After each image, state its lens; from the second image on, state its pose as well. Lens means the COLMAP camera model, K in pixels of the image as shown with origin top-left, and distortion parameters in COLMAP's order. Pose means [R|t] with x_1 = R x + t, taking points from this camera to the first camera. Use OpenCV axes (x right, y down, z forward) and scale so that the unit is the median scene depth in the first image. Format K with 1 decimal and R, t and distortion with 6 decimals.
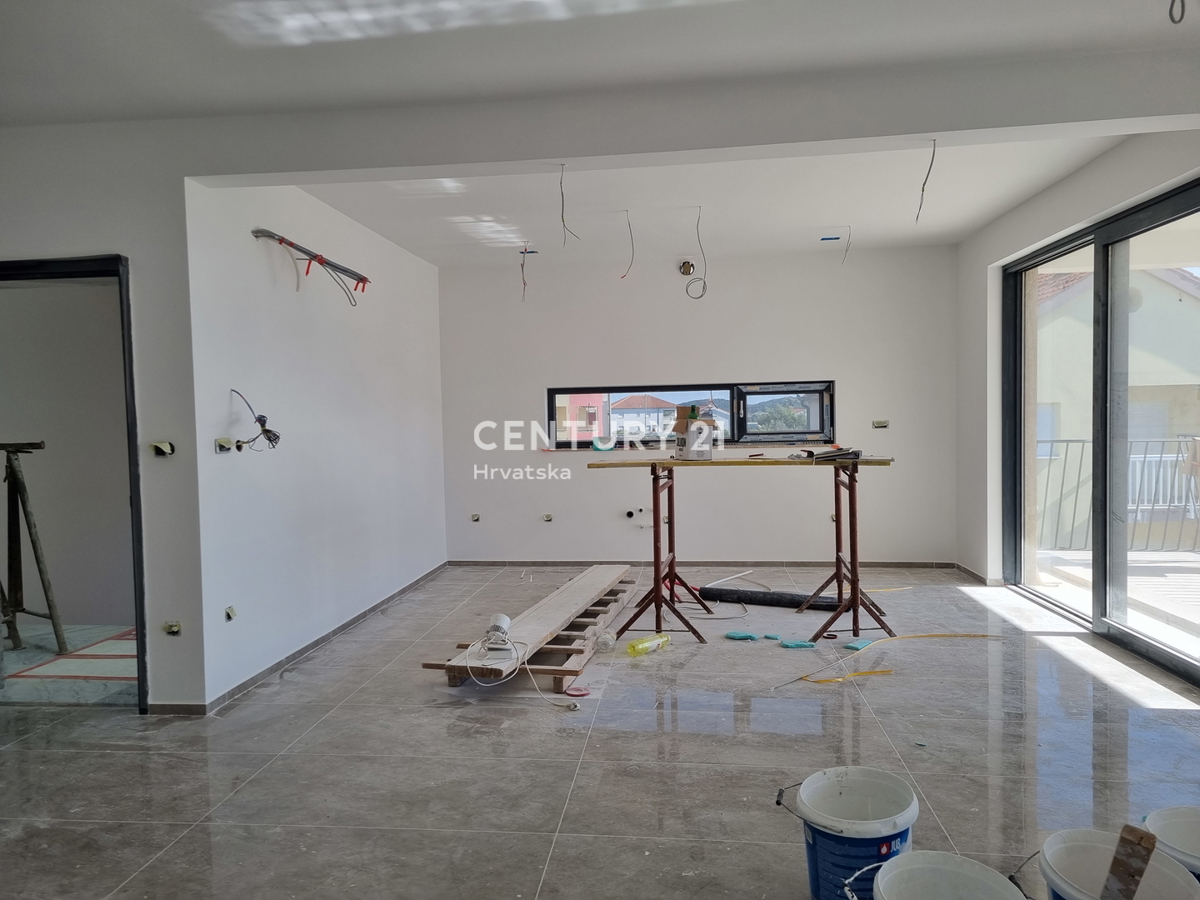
lens RADIAL K [[902.5, 0, 598.7], [0, 902.5, 453.5], [0, 0, 1]] dist [0.007865, 0.002135]
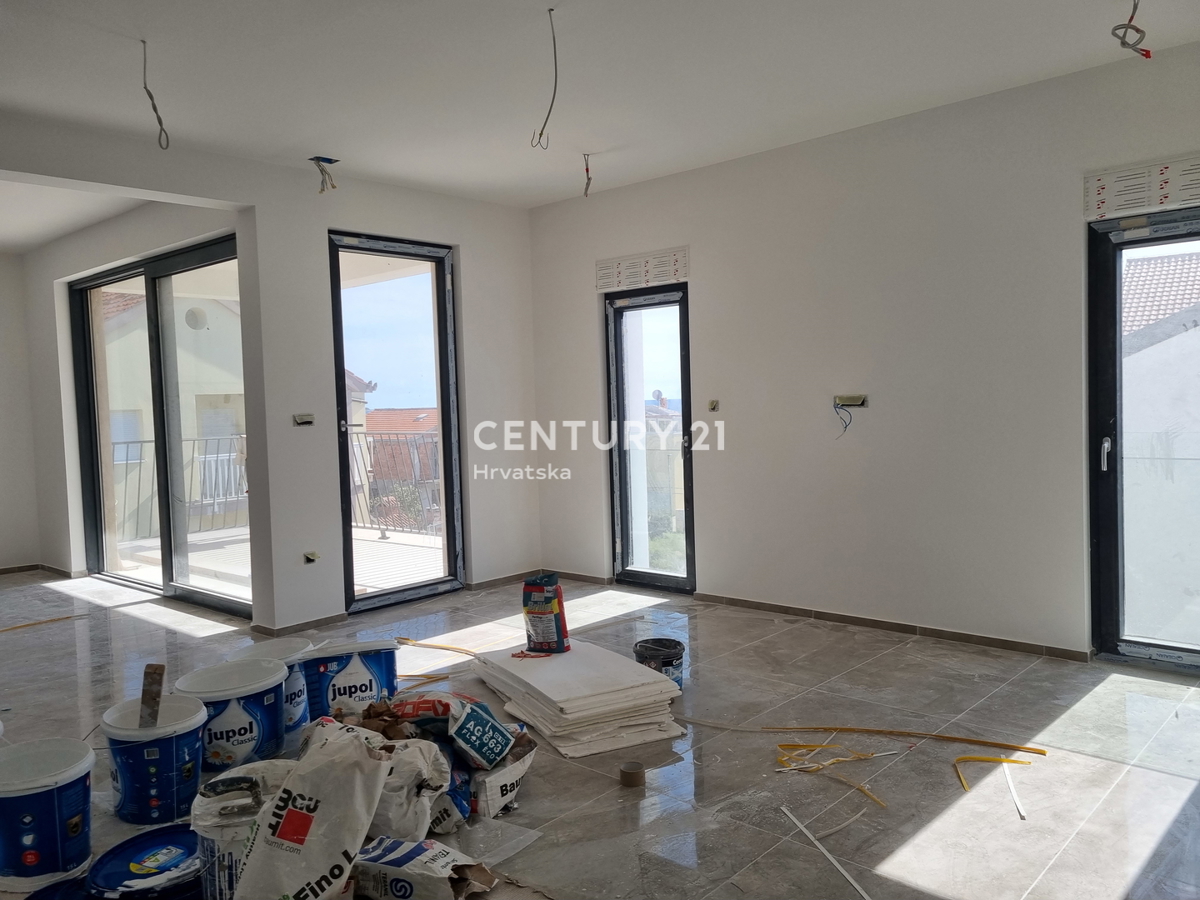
lens RADIAL K [[902.5, 0, 598.7], [0, 902.5, 453.5], [0, 0, 1]] dist [0.007865, 0.002135]
pose [[0.598079, -0.043903, 0.800233, -0.060794], [0.051628, 0.998535, 0.016197, 0.015974], [-0.799772, 0.031627, 0.599470, -0.181943]]
